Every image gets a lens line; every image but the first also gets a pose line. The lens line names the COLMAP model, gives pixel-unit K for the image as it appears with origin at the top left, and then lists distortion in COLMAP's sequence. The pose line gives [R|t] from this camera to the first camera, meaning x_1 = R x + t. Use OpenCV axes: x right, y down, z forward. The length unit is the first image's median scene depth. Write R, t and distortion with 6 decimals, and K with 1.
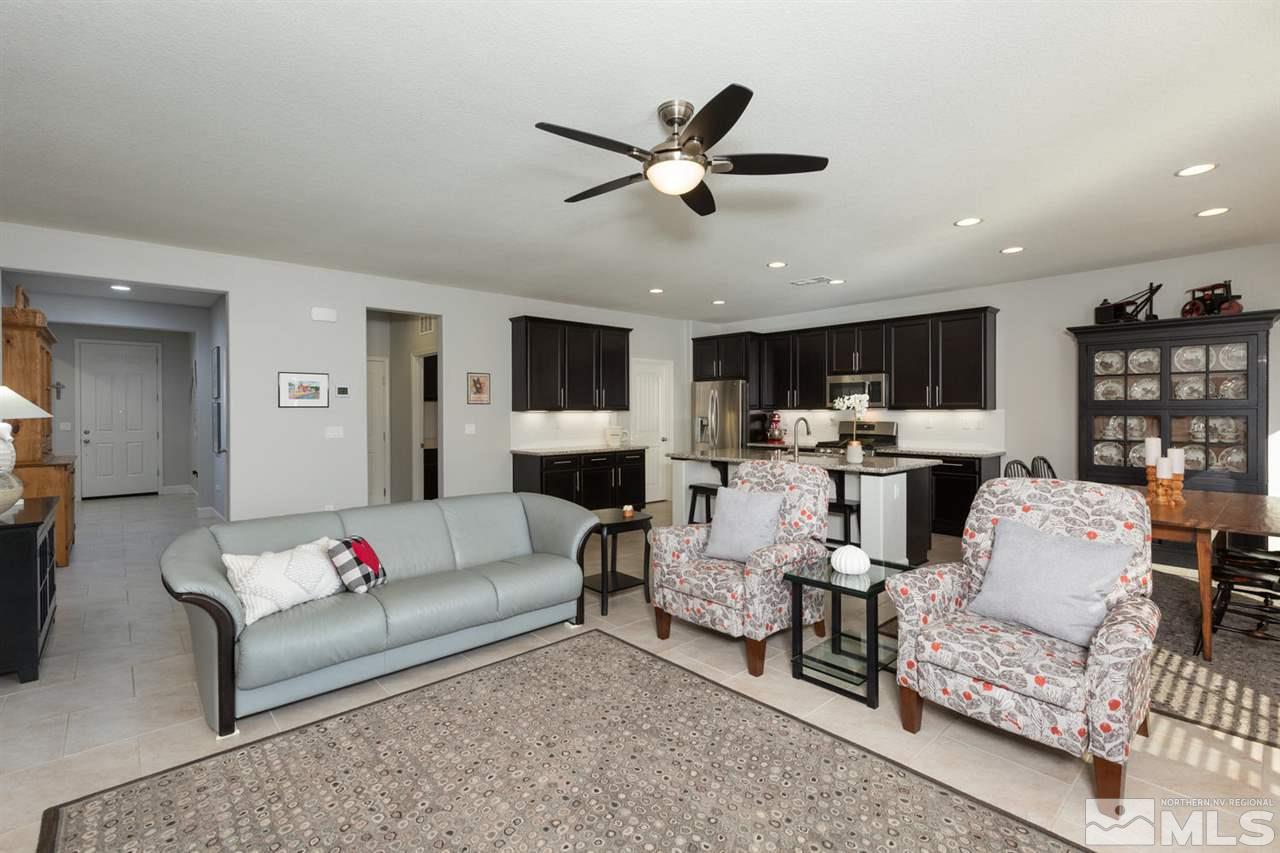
lens RADIAL K [[580.5, 0, 633.7], [0, 580.5, 414.0], [0, 0, 1]] dist [0.007071, -0.001570]
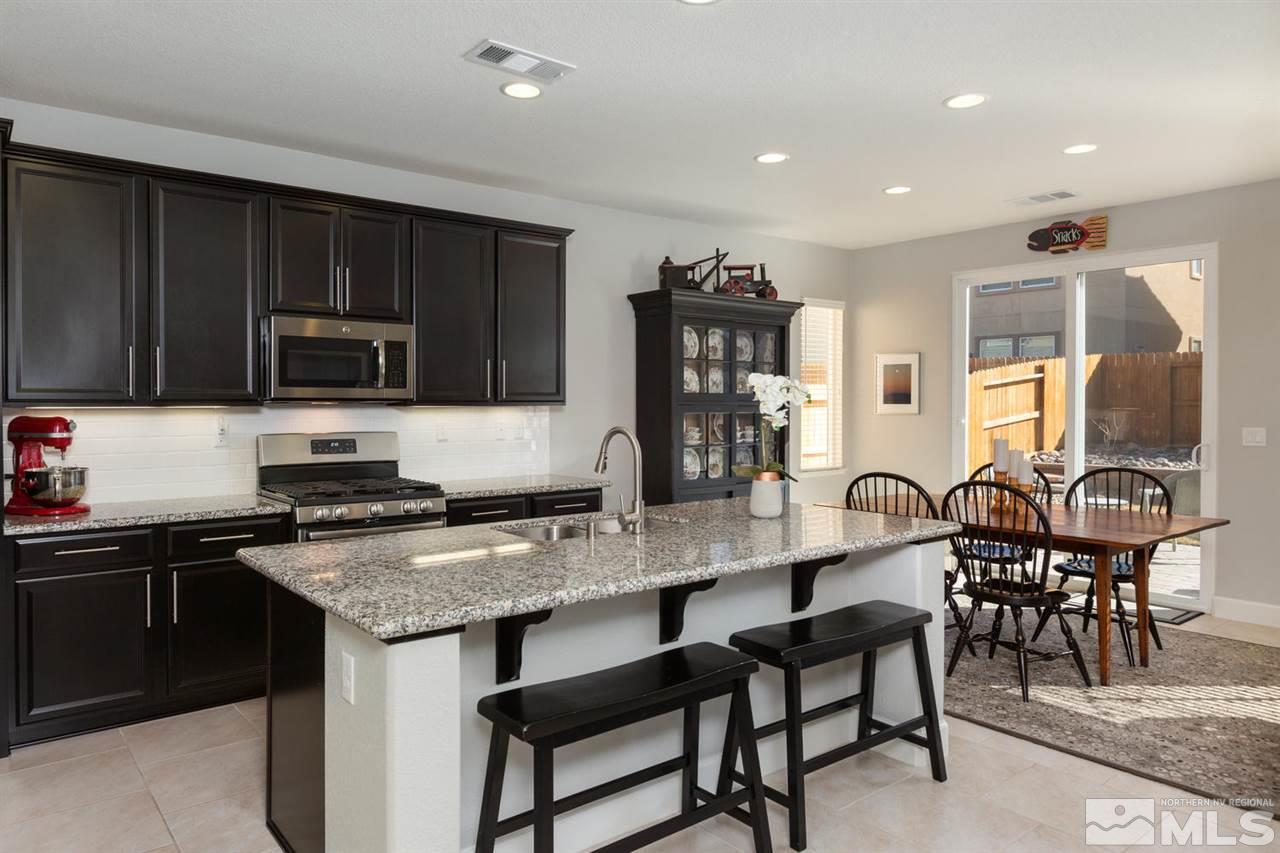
lens RADIAL K [[835.5, 0, 578.1], [0, 835.5, 412.9], [0, 0, 1]] dist [-0.001878, 0.001195]
pose [[0.095003, -0.009653, 0.995430, -0.207080], [0.003739, 0.999949, 0.009340, -0.006941], [-0.995470, 0.002834, 0.095035, 0.803563]]
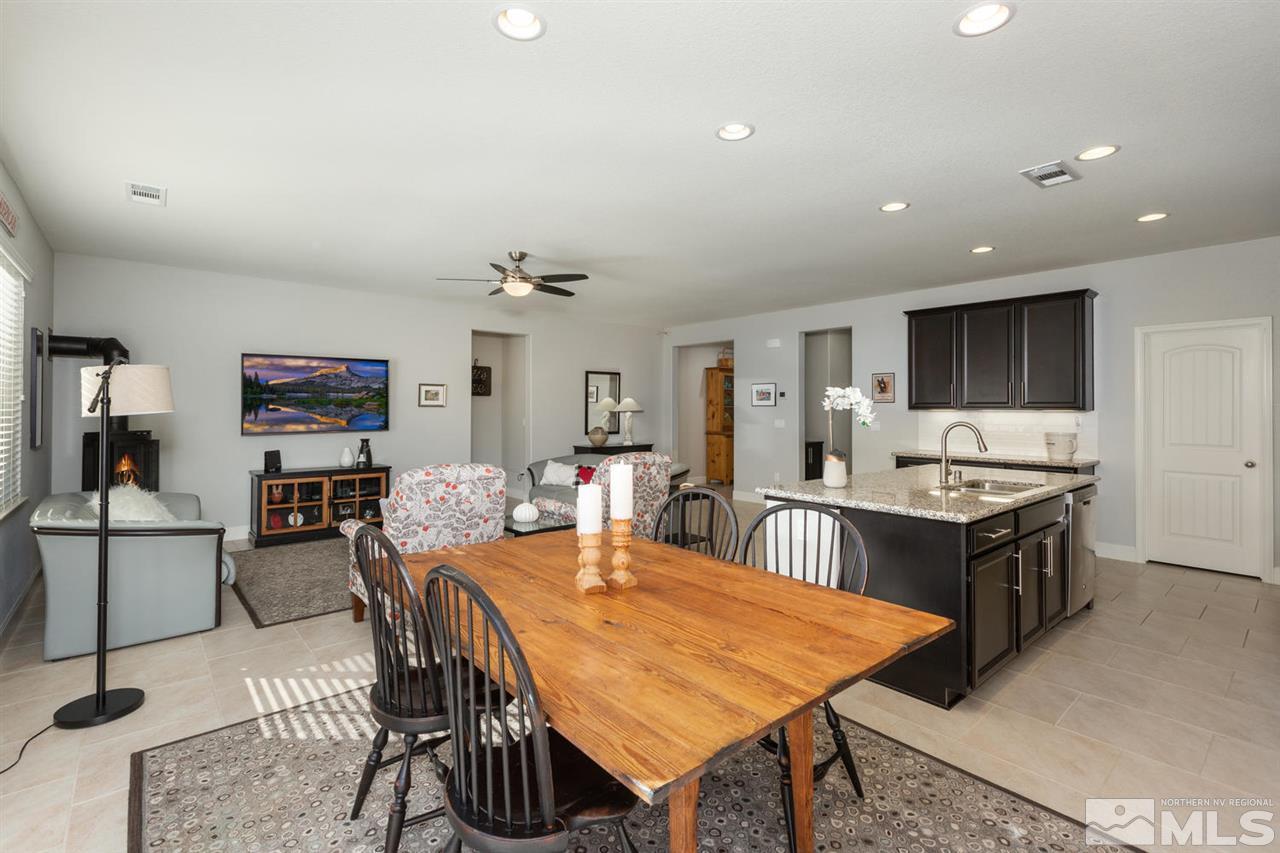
lens RADIAL K [[580.5, 0, 621.3], [0, 580.5, 398.1], [0, 0, 1]] dist [0.007071, -0.001570]
pose [[-0.042252, -0.012853, -0.999024, 0.763602], [-0.007323, 0.999894, -0.012555, -0.008074], [0.999080, 0.006786, -0.042341, 0.545544]]
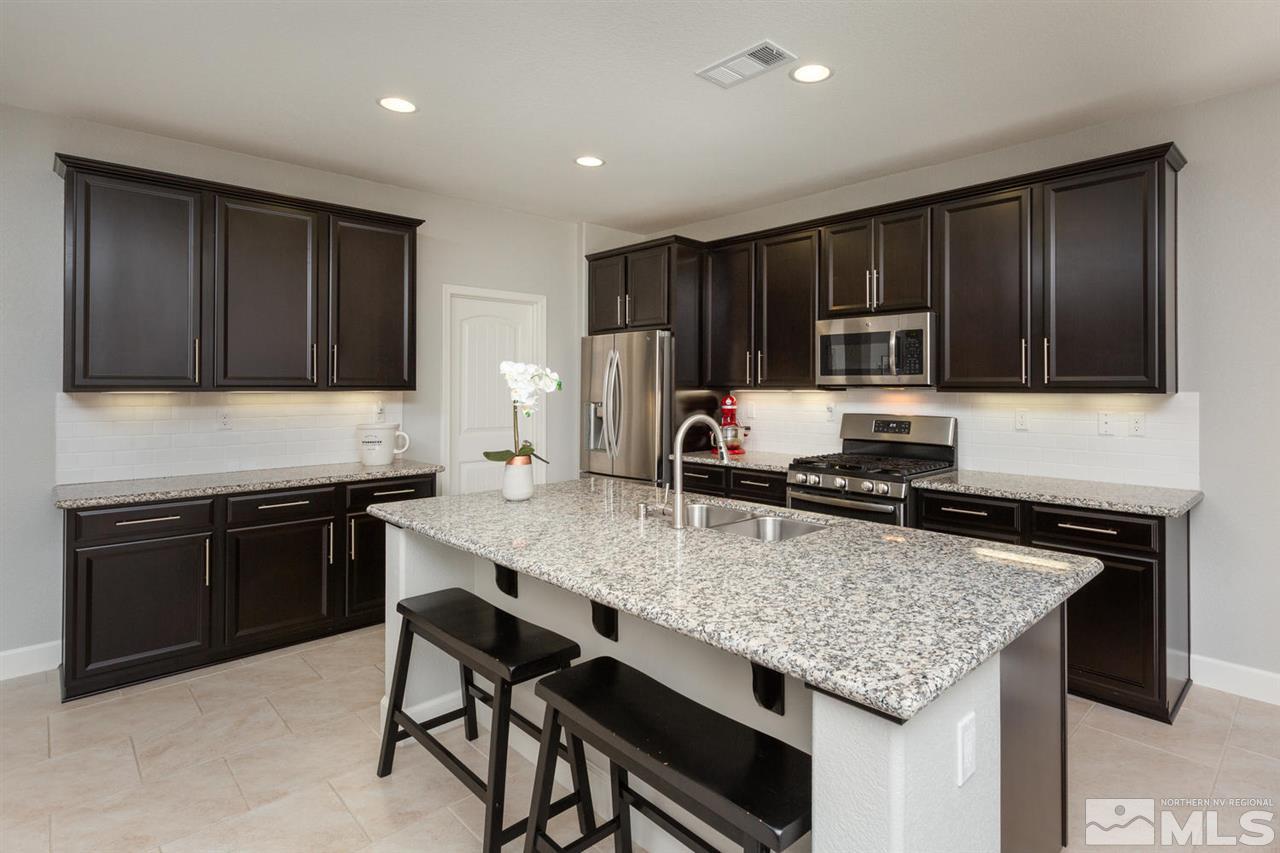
lens RADIAL K [[674.6, 0, 705.2], [0, 674.6, 387.1], [0, 0, 1]] dist [0.003870, 0.001174]
pose [[0.997225, 0.002652, 0.074400, 0.213533], [-0.002616, 0.999996, -0.000588, -0.009828], [-0.074401, 0.000392, 0.997228, 0.478086]]
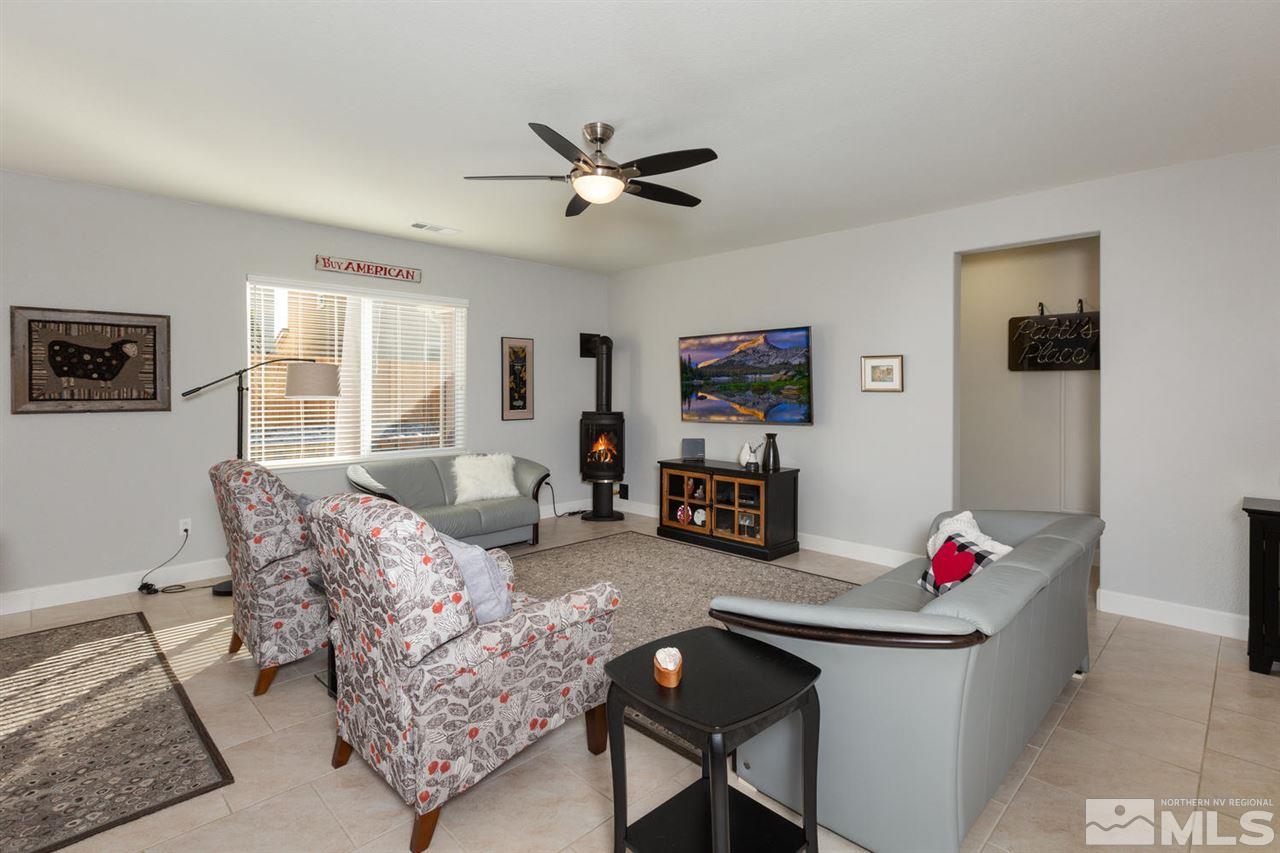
lens RADIAL K [[602.5, 0, 680.9], [0, 602.5, 392.7], [0, 0, 1]] dist [-0.002315, -0.001812]
pose [[-0.996908, 0.002142, -0.078546, 0.007091], [0.001264, 0.999936, 0.011226, -0.010301], [0.078565, 0.011092, -0.996847, 0.827689]]
